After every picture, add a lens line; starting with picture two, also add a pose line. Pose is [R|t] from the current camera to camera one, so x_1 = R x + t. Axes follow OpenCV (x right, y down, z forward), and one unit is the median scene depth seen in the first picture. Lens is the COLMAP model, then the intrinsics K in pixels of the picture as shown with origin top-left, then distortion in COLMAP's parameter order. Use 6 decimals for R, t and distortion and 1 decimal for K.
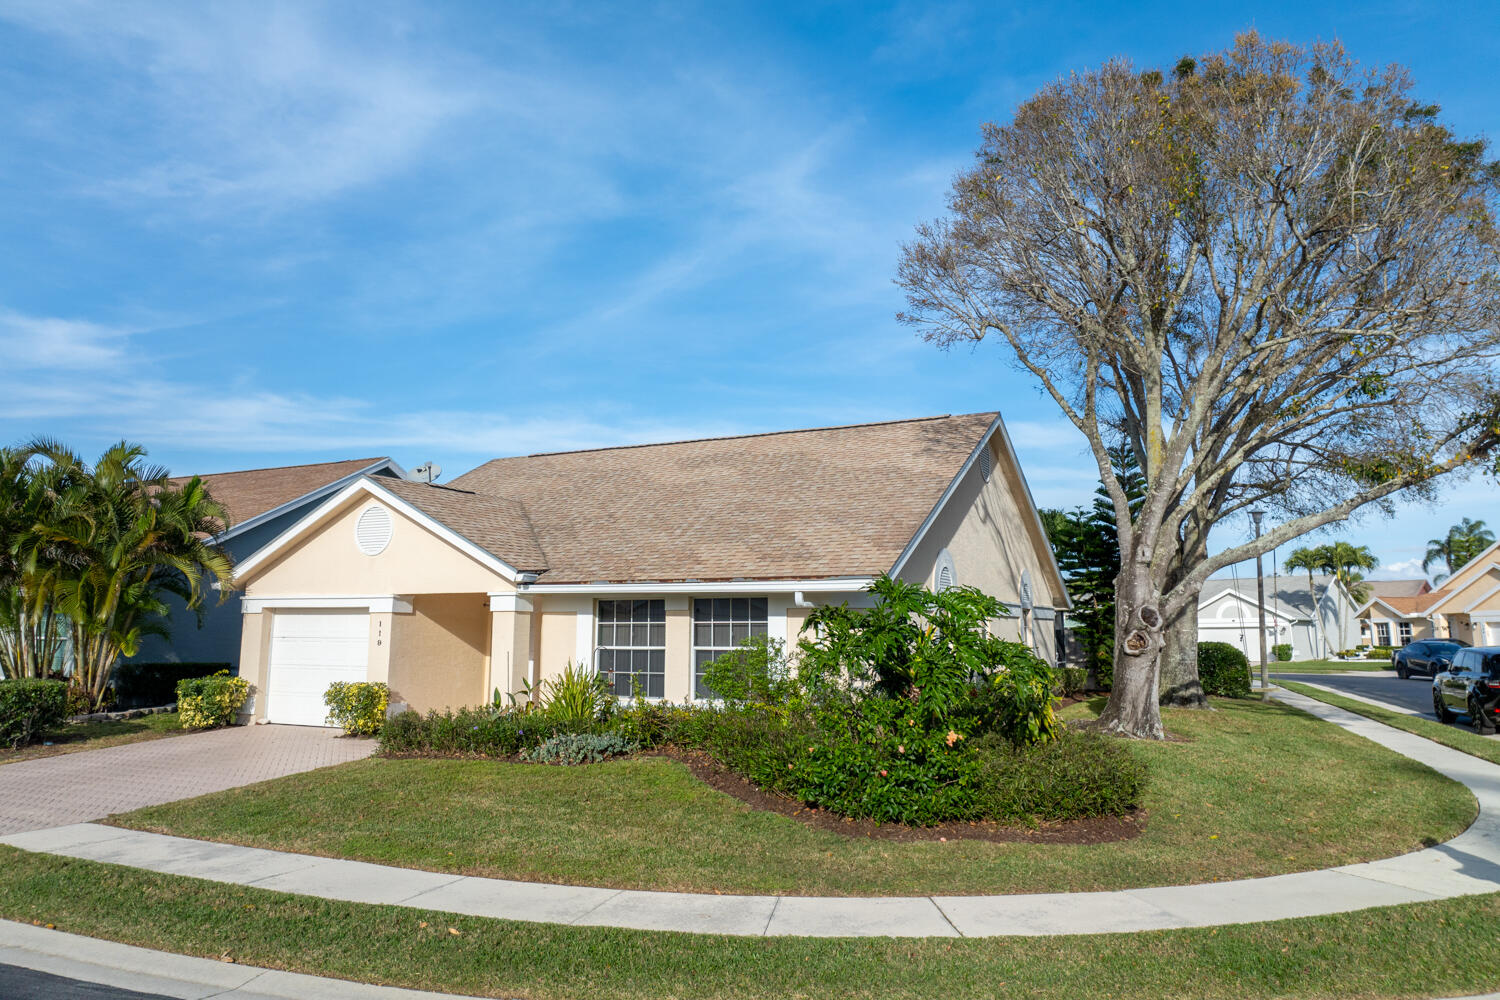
lens RADIAL K [[1018.3, 0, 750.0], [0, 1018.3, 500.0], [0, 0, 1]] dist [-0.034336, 0.001117]
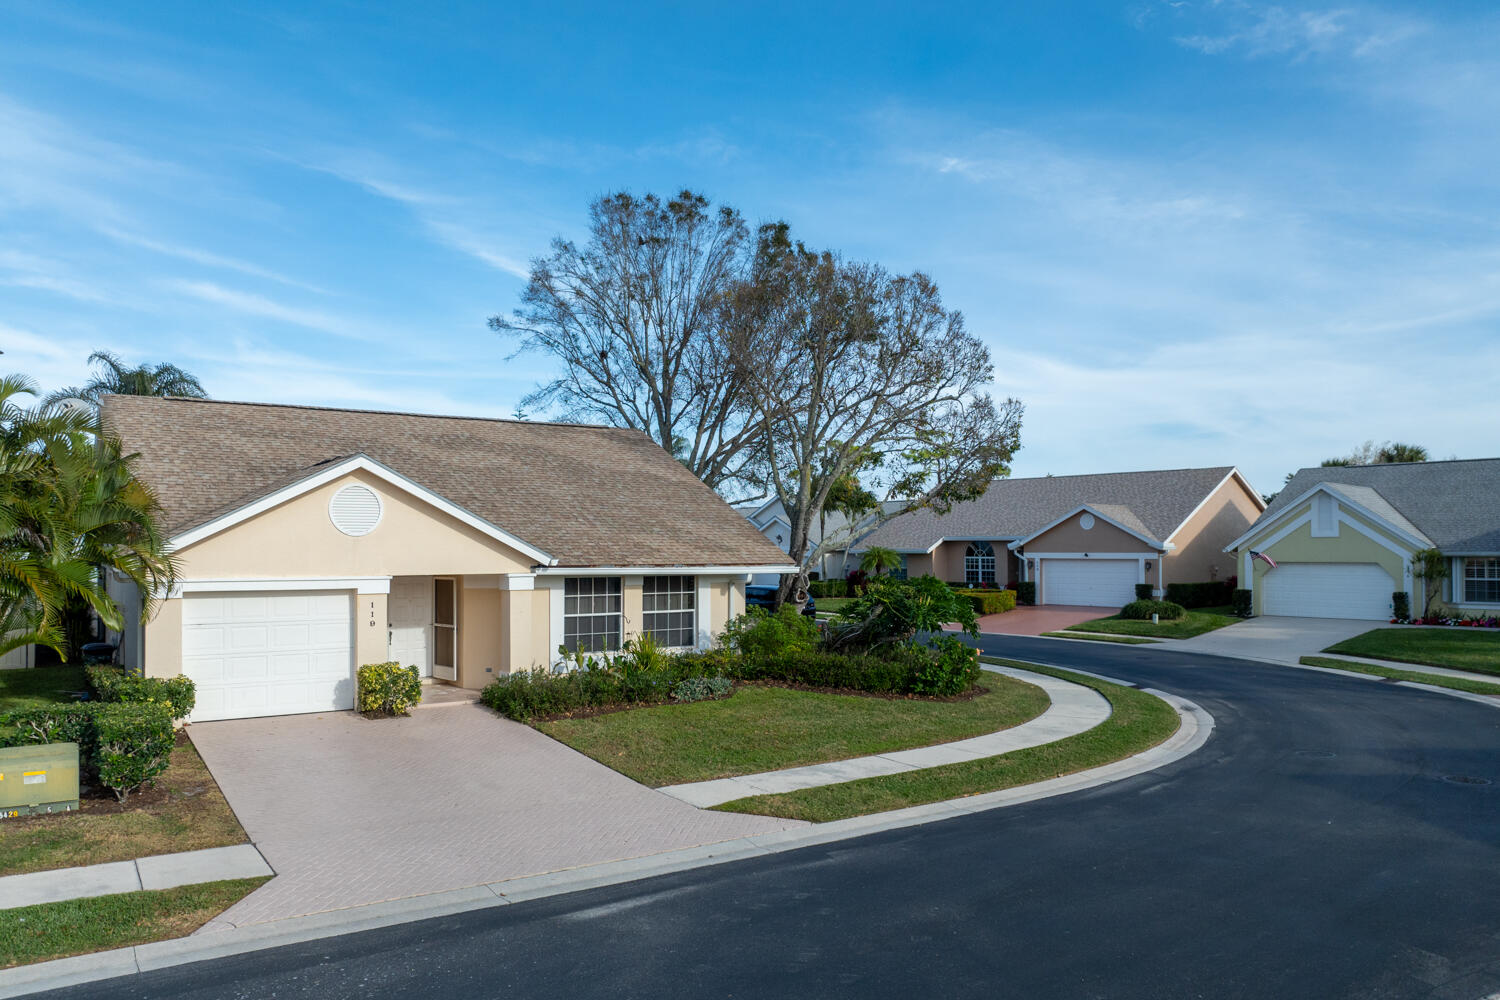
lens RADIAL K [[1055.2, 0, 749.1], [0, 1055.2, 532.9], [0, 0, 1]] dist [-0.044022, 0.005962]
pose [[0.472098, 0.012905, 0.881452, -1.223513], [-0.105172, 0.993576, 0.041783, -0.035202], [-0.875250, -0.112429, 0.470423, 0.212044]]
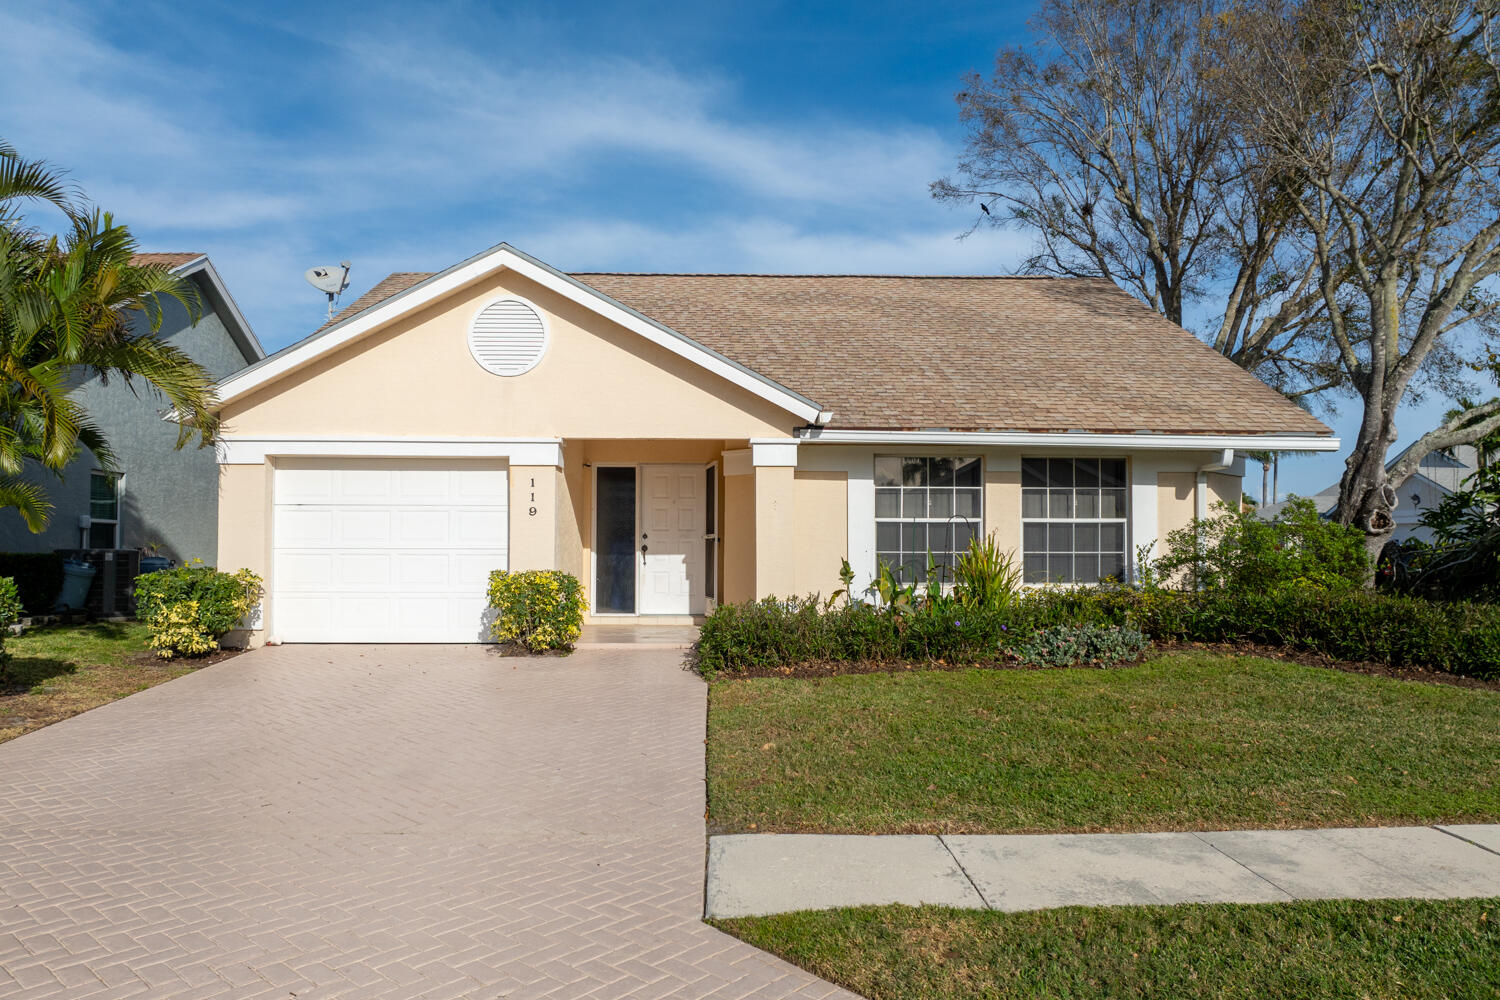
lens RADIAL K [[1055.2, 0, 749.1], [0, 1055.2, 532.9], [0, 0, 1]] dist [-0.044022, 0.005962]
pose [[0.875531, 0.012766, 0.482994, -0.626887], [-0.062276, 0.994294, 0.086607, 0.096192], [-0.479132, -0.105906, 0.871330, 0.379502]]
